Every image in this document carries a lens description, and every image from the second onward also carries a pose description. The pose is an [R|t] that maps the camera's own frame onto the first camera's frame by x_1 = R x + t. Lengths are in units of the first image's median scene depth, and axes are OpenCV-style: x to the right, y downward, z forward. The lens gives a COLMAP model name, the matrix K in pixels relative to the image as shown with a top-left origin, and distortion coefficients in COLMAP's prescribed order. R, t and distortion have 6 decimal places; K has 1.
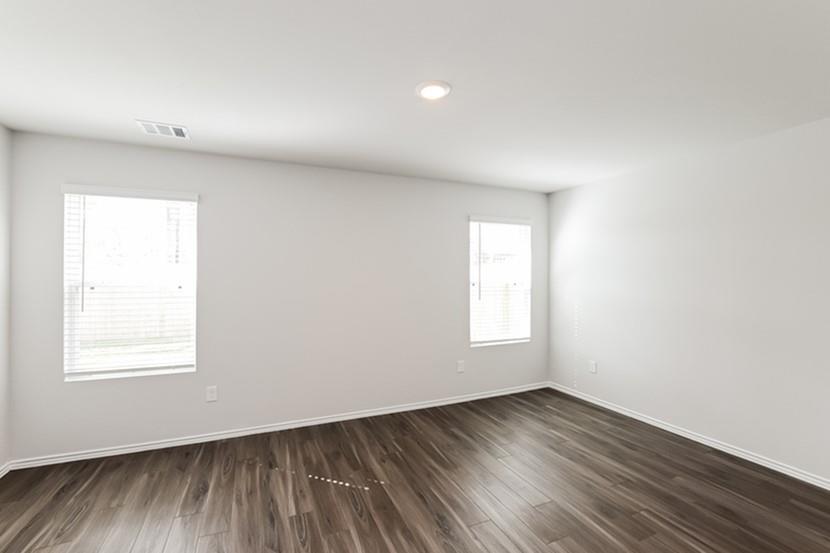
lens RADIAL K [[364.8, 0, 413.3], [0, 364.8, 276.6], [0, 0, 1]] dist [-0.019892, 0.000499]
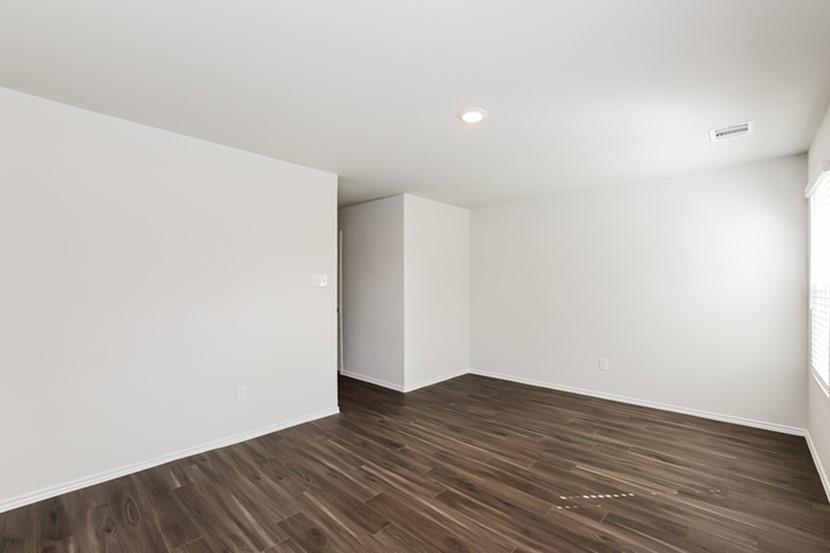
lens RADIAL K [[364.8, 0, 414.2], [0, 364.8, 279.5], [0, 0, 1]] dist [-0.019892, 0.000499]
pose [[-0.917685, -0.009443, -0.397197, 0.615629], [-0.004900, 0.999910, -0.012452, 0.040112], [0.397279, -0.009481, -0.917649, 1.758360]]
